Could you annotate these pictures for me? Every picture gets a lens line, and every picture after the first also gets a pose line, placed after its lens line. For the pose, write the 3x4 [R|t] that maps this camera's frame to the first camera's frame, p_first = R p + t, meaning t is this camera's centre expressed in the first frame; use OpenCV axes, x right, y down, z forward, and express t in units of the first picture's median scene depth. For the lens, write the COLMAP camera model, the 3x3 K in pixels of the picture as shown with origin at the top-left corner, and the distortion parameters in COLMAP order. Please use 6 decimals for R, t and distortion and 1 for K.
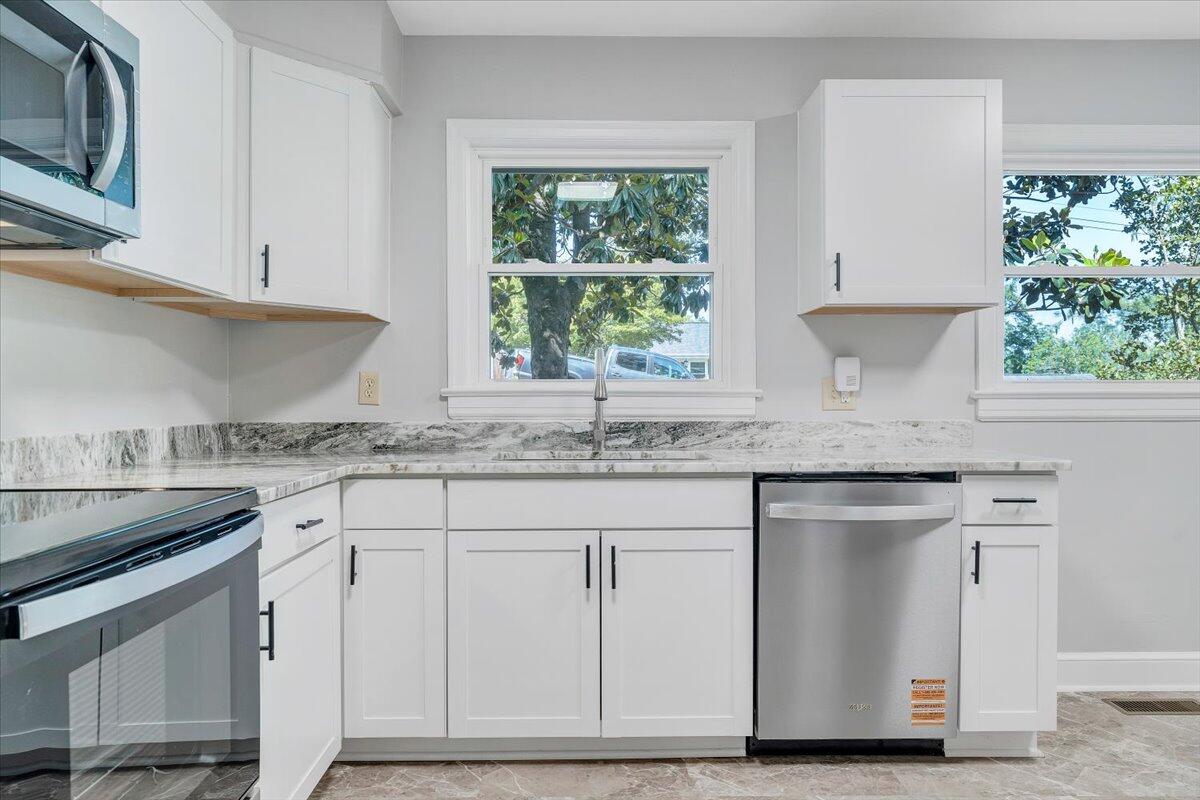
lens RADIAL K [[802.0, 0, 598.7], [0, 802.0, 402.1], [0, 0, 1]] dist [-0.000771, 0.003994]
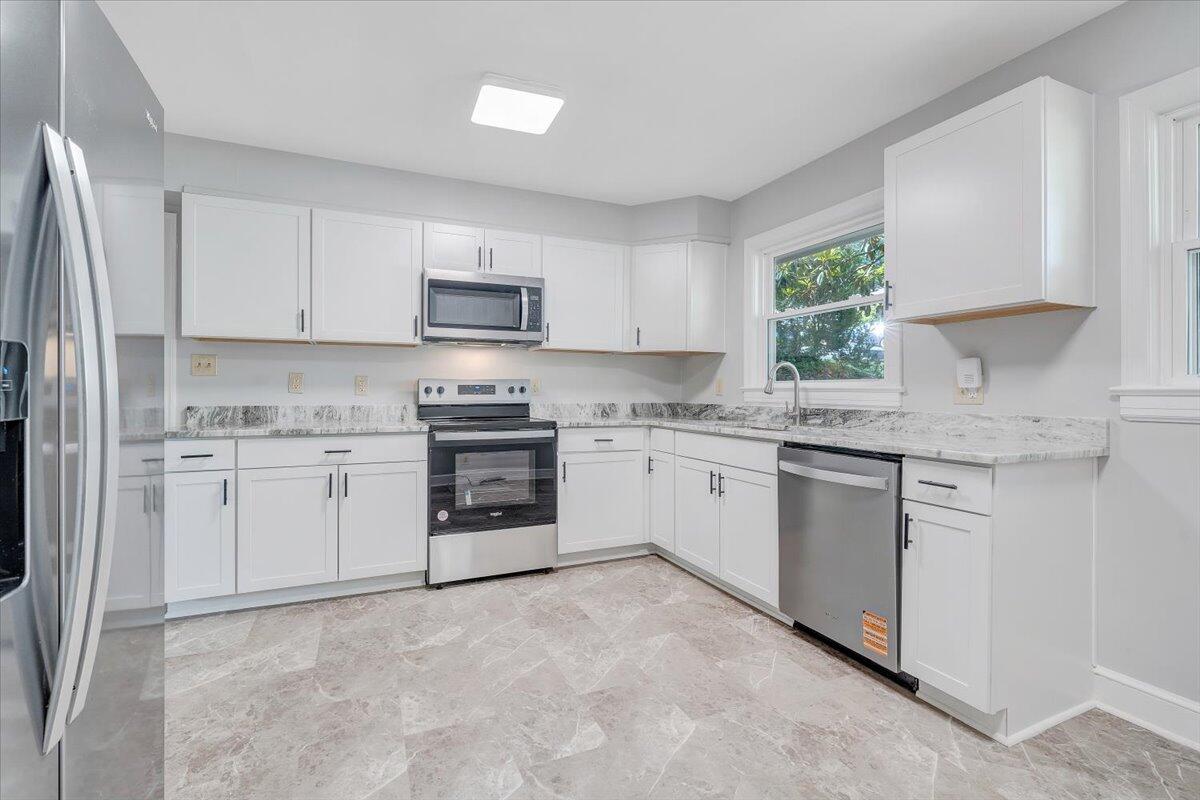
lens RADIAL K [[548.0, 0, 593.7], [0, 548.0, 391.3], [0, 0, 1]] dist [0.005181, 0.000544]
pose [[0.380010, 0.003145, -0.924977, 0.876040], [-0.012202, 0.999924, -0.001614, -0.001117], [0.924902, 0.011900, 0.380020, 0.213400]]
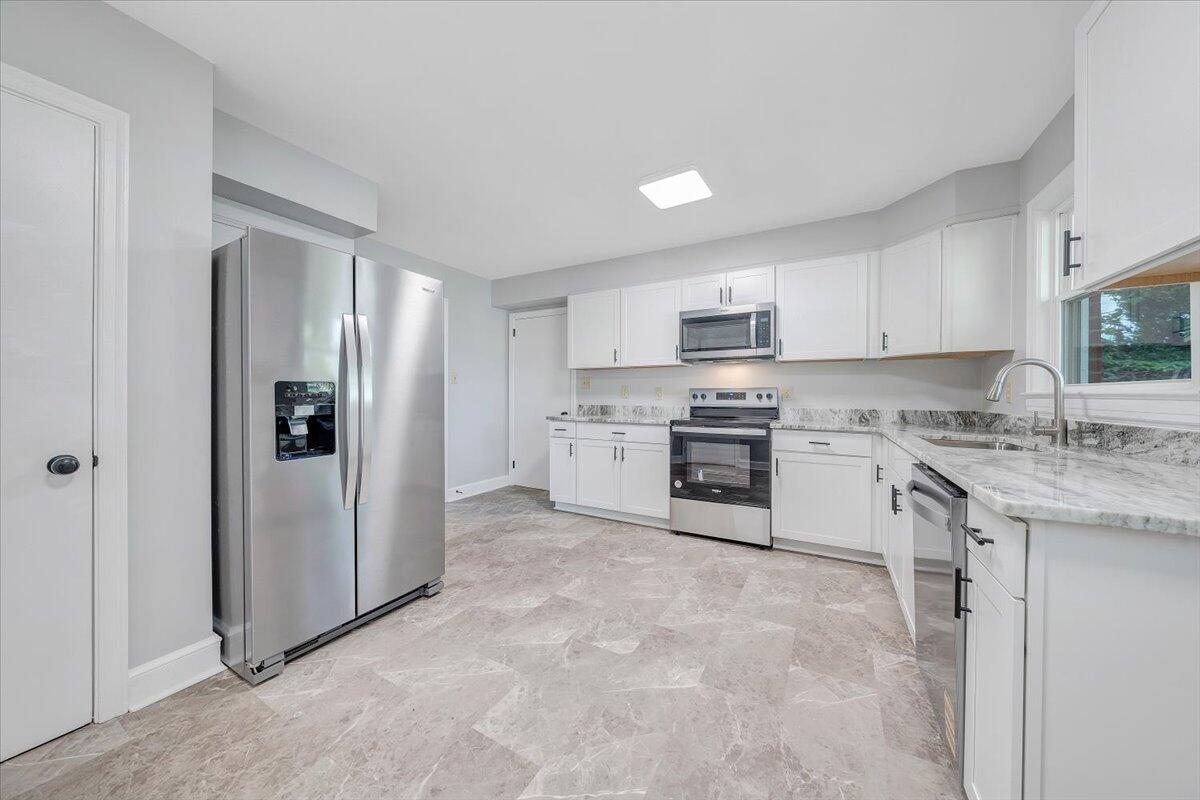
lens RADIAL K [[407.9, 0, 593.1], [0, 407.9, 399.4], [0, 0, 1]] dist [-0.001696, 0.000128]
pose [[-0.518073, 0.007199, -0.855306, 0.869499], [-0.010751, 0.999831, 0.014928, -0.007533], [0.855269, 0.016929, -0.517908, 0.743195]]
